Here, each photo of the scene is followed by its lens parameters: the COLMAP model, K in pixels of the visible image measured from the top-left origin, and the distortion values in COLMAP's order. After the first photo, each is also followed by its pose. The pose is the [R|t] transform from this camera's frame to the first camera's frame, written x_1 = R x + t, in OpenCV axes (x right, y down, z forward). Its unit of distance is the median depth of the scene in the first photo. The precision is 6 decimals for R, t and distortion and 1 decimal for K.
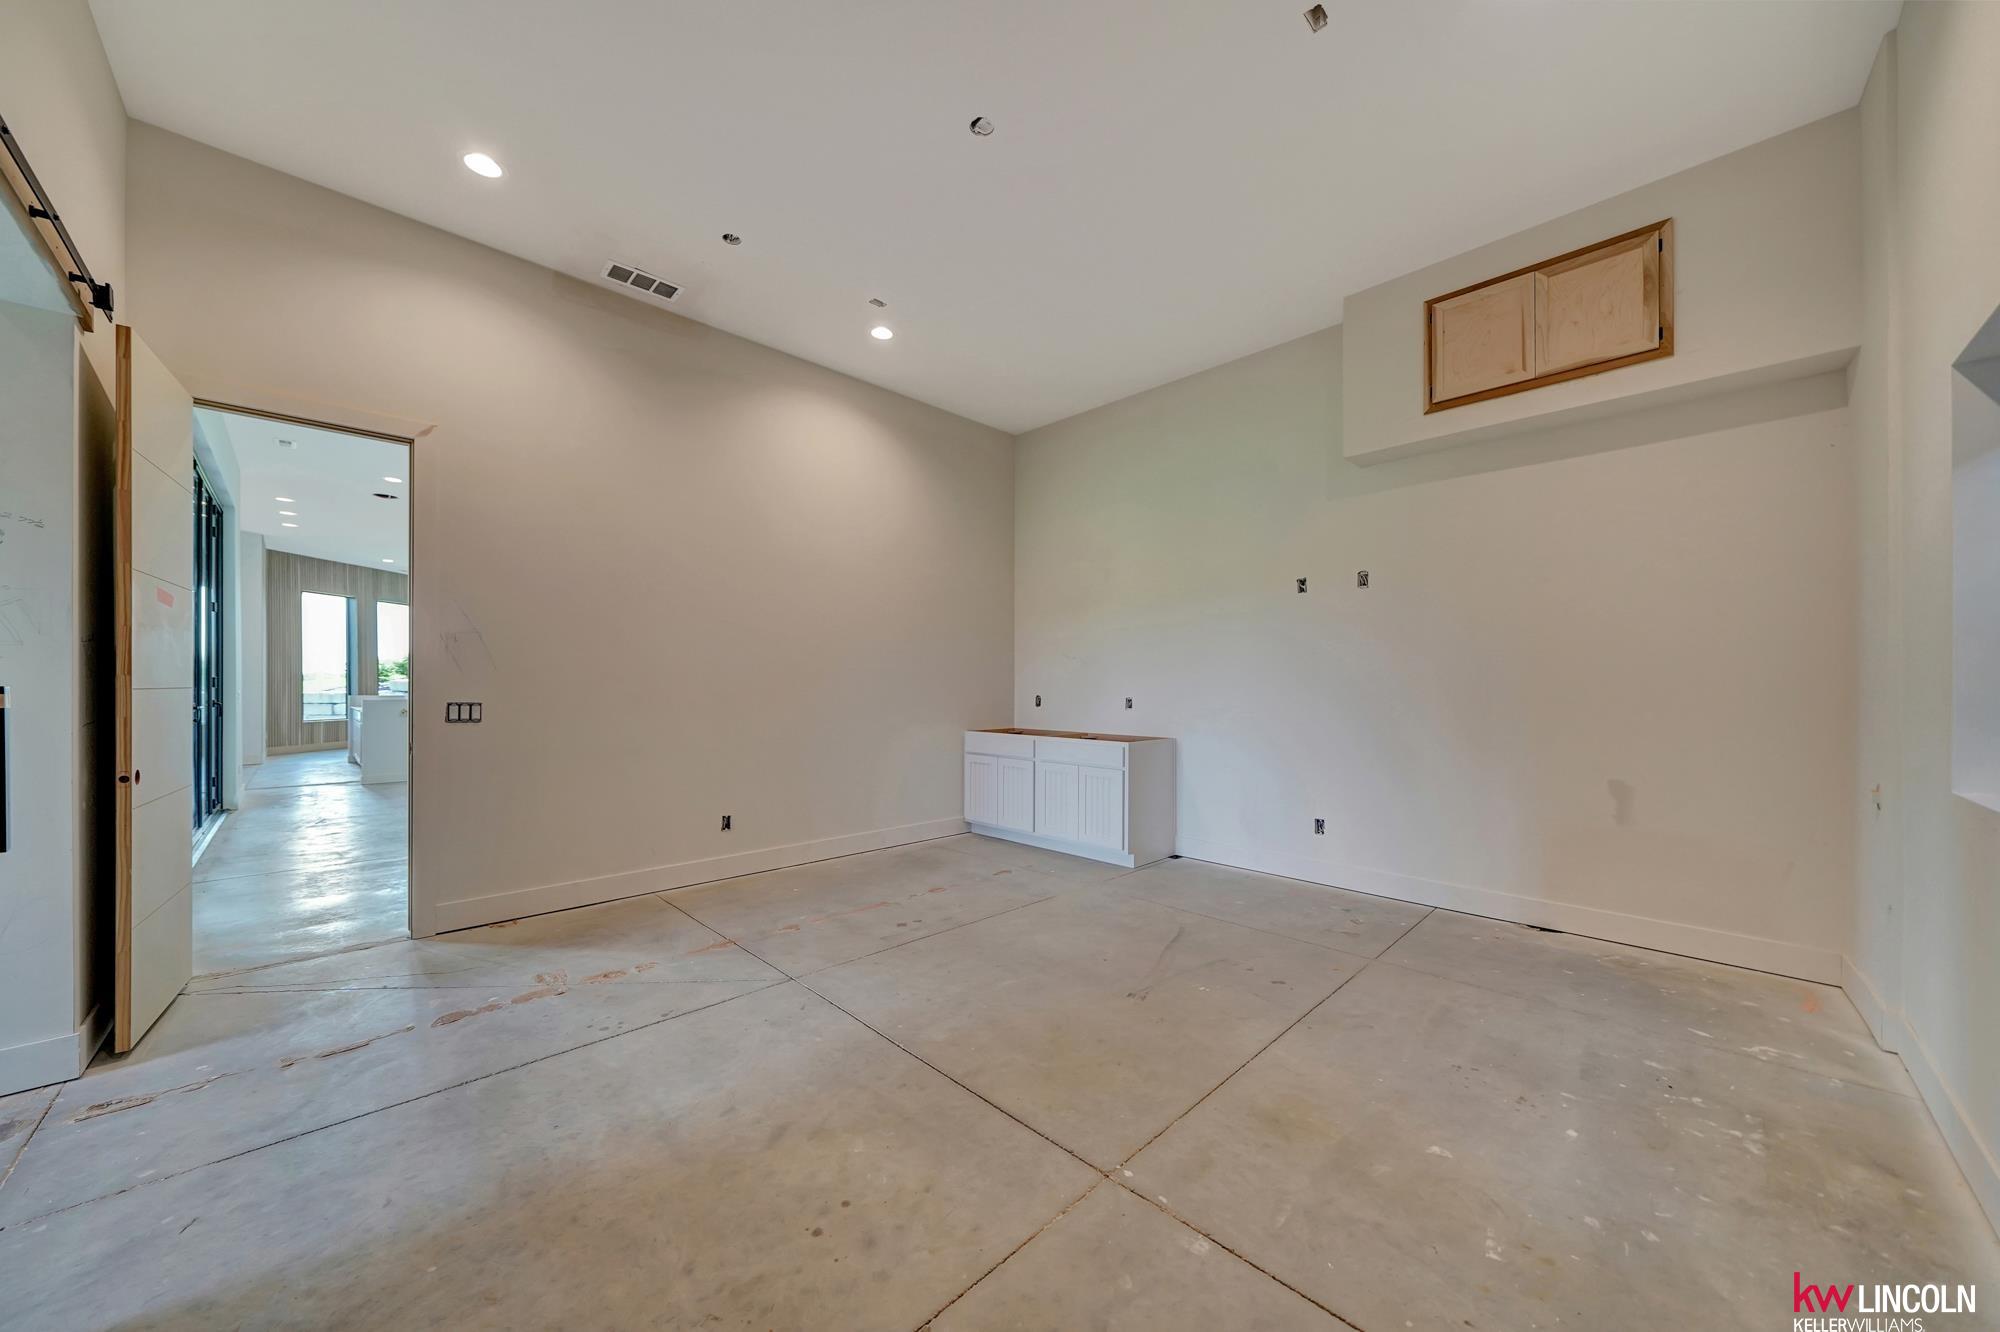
lens RADIAL K [[693.7, 0, 1001.0], [0, 693.7, 684.6], [0, 0, 1]] dist [0.000295, -0.000001]
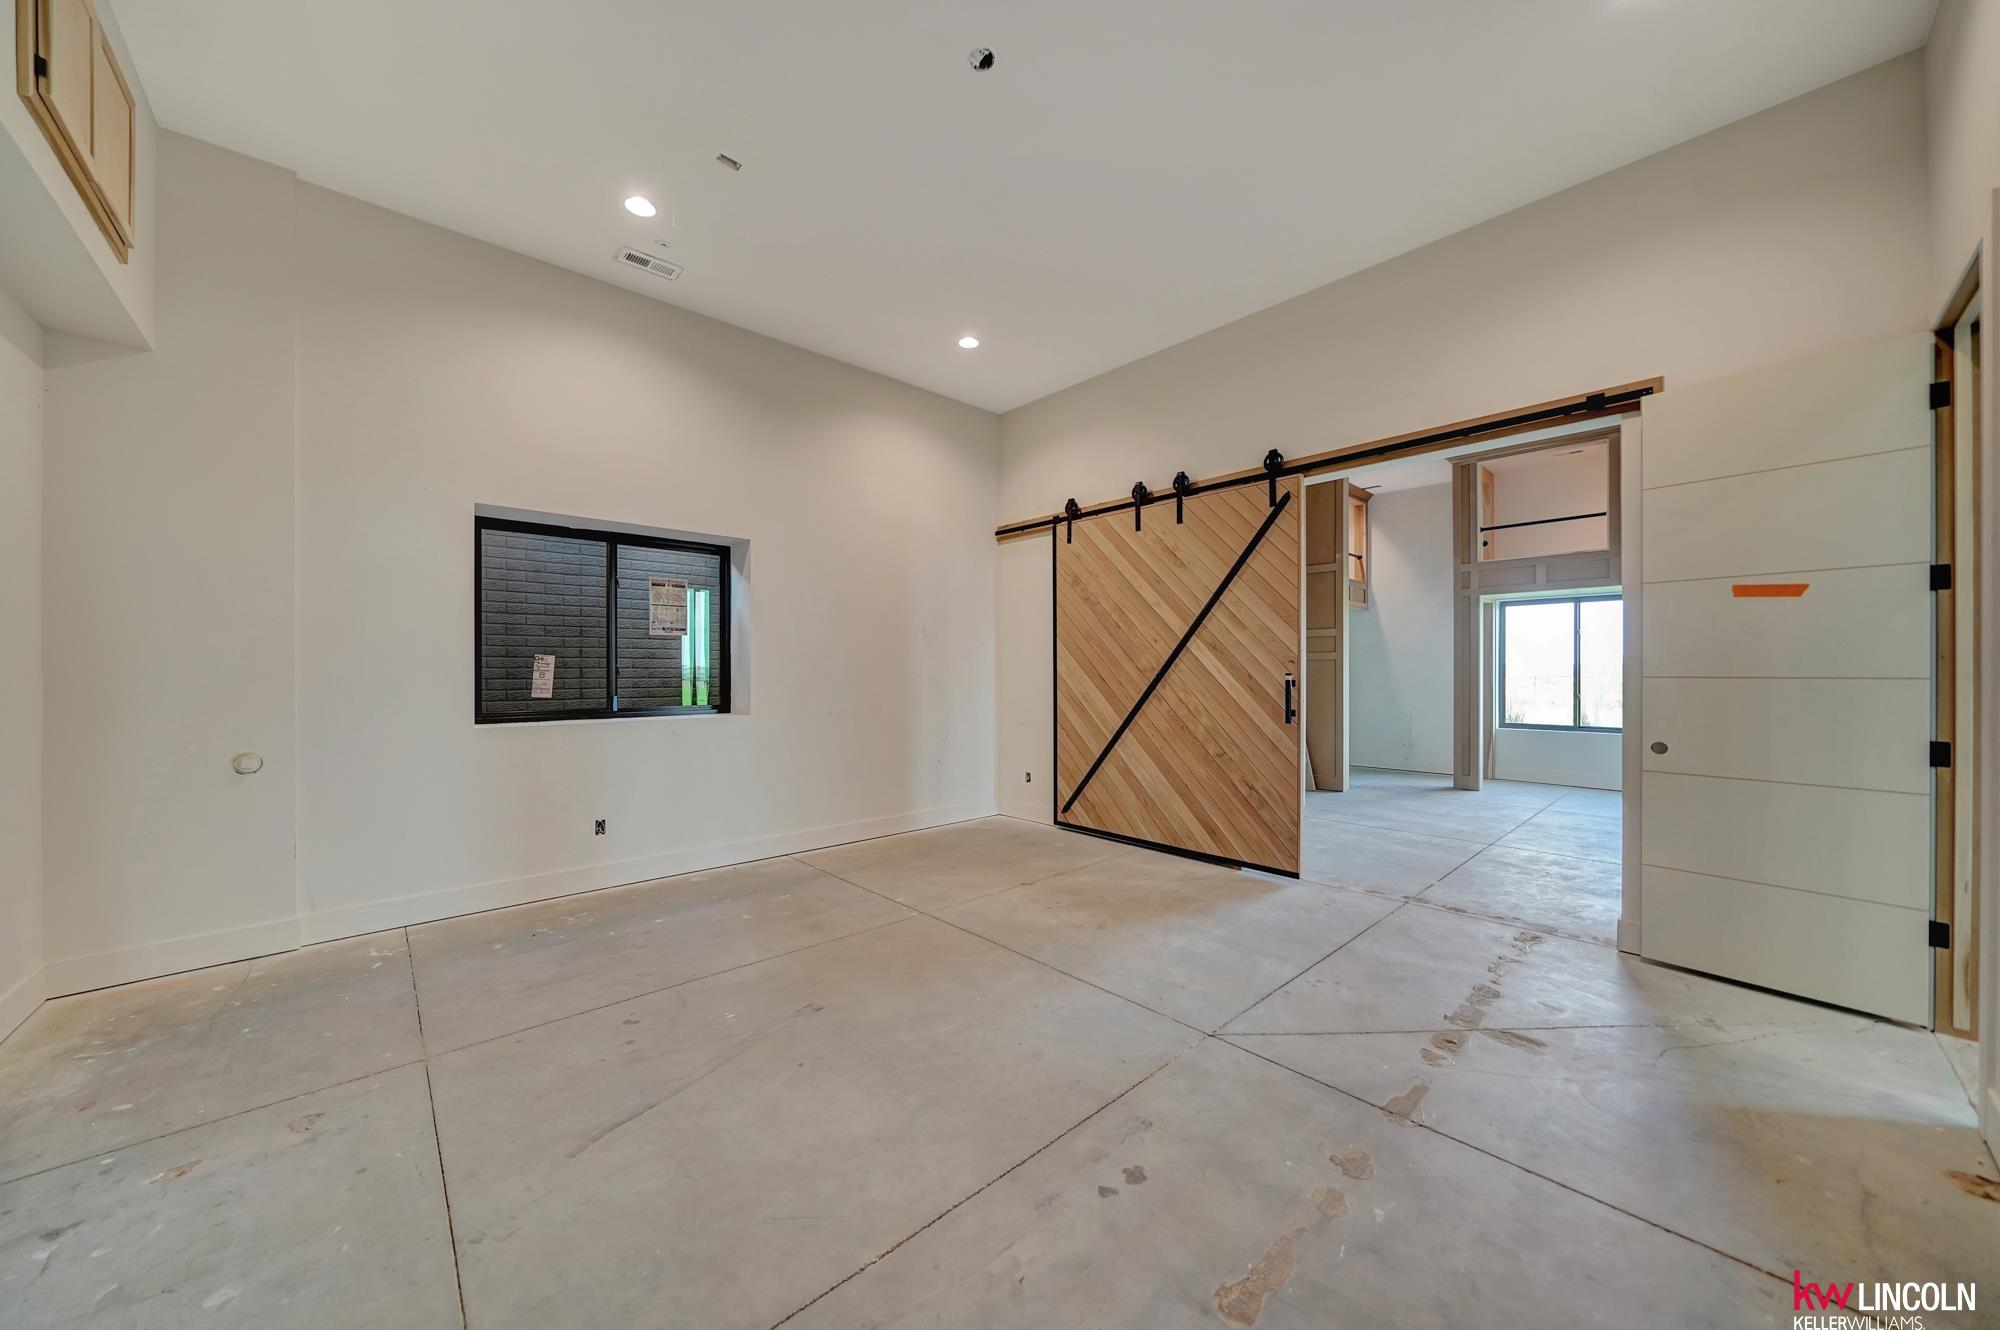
lens RADIAL K [[693.7, 0, 998.8], [0, 693.7, 670.3], [0, 0, 1]] dist [0.000295, -0.000001]
pose [[-0.999296, -0.002326, 0.037440, -0.083421], [-0.002509, 0.999985, -0.004849, 0.000863], [-0.037428, -0.004939, -0.999287, 1.863407]]
